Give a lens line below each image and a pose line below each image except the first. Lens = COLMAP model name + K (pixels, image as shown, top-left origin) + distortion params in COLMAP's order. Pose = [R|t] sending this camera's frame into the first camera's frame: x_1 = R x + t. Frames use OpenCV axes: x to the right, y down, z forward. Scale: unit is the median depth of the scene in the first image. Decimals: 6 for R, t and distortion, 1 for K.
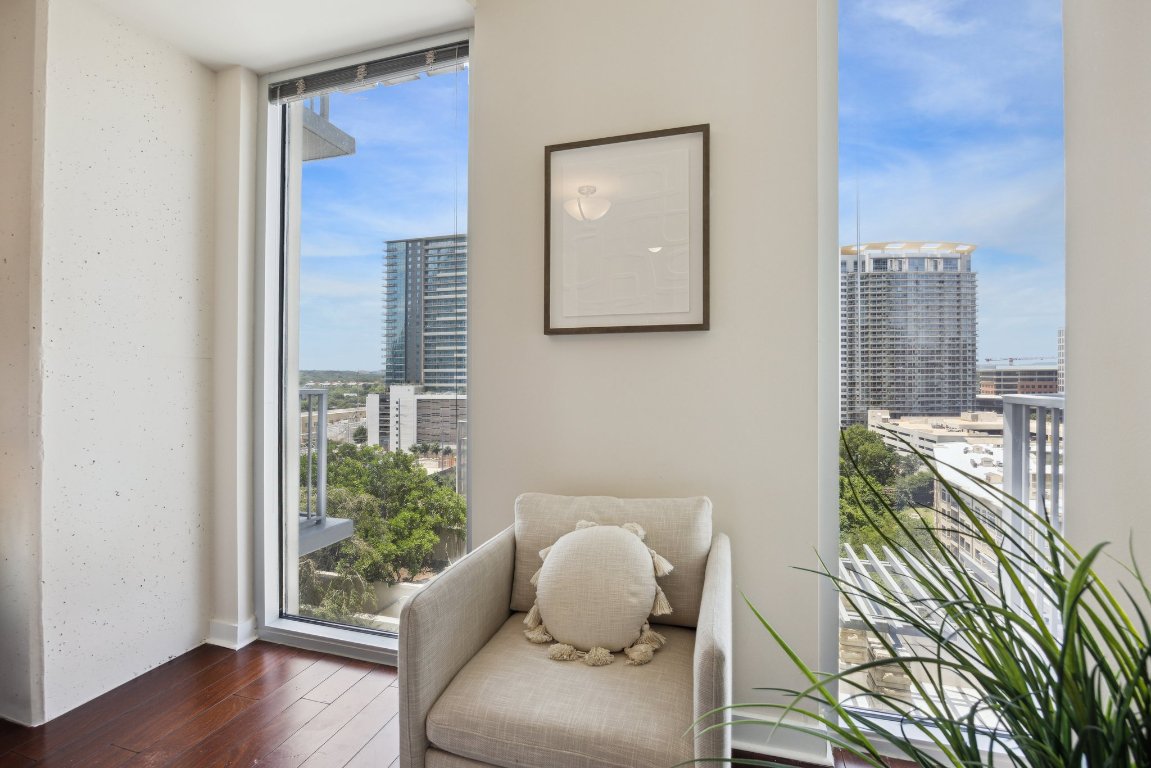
lens RADIAL K [[507.5, 0, 580.6], [0, 507.5, 374.8], [0, 0, 1]] dist [-0.005494, -0.000065]
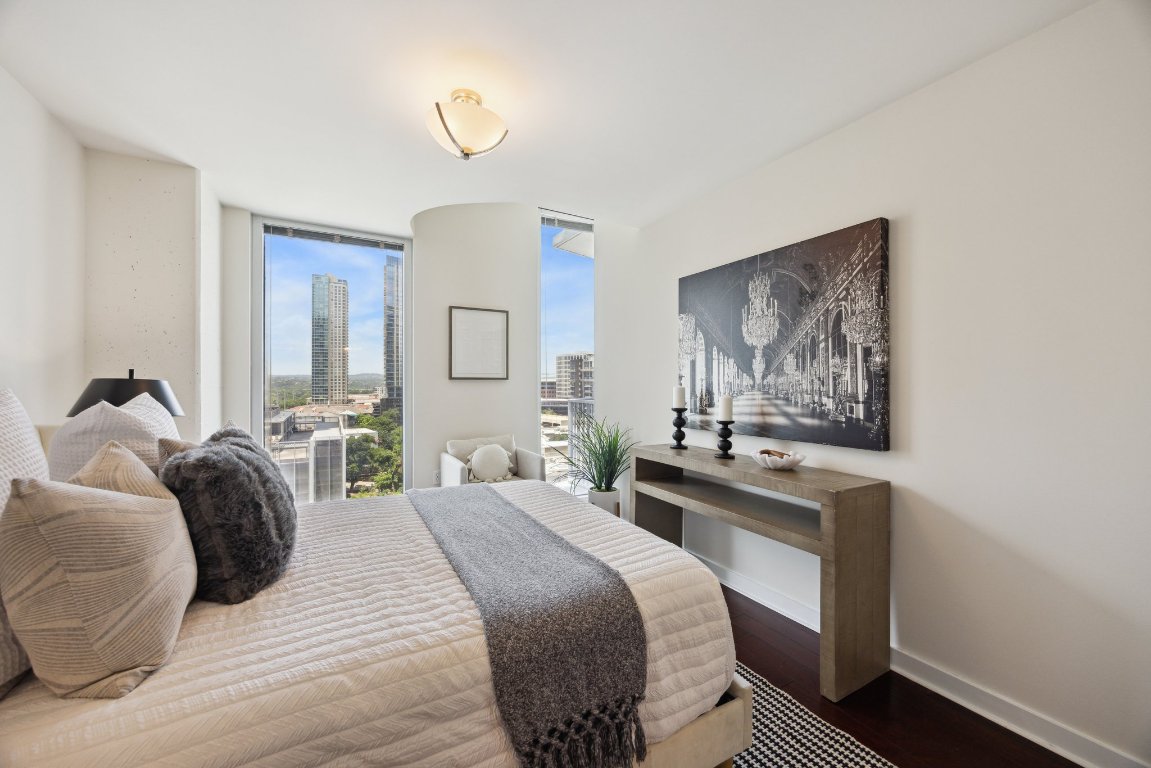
lens RADIAL K [[478.9, 0, 569.1], [0, 478.9, 378.5], [0, 0, 1]] dist [-0.003135, 0.000570]
pose [[0.698220, 0.008638, 0.715831, -1.379433], [-0.002203, 0.999948, -0.009918, -0.062651], [-0.715880, 0.005348, 0.698203, -1.116043]]
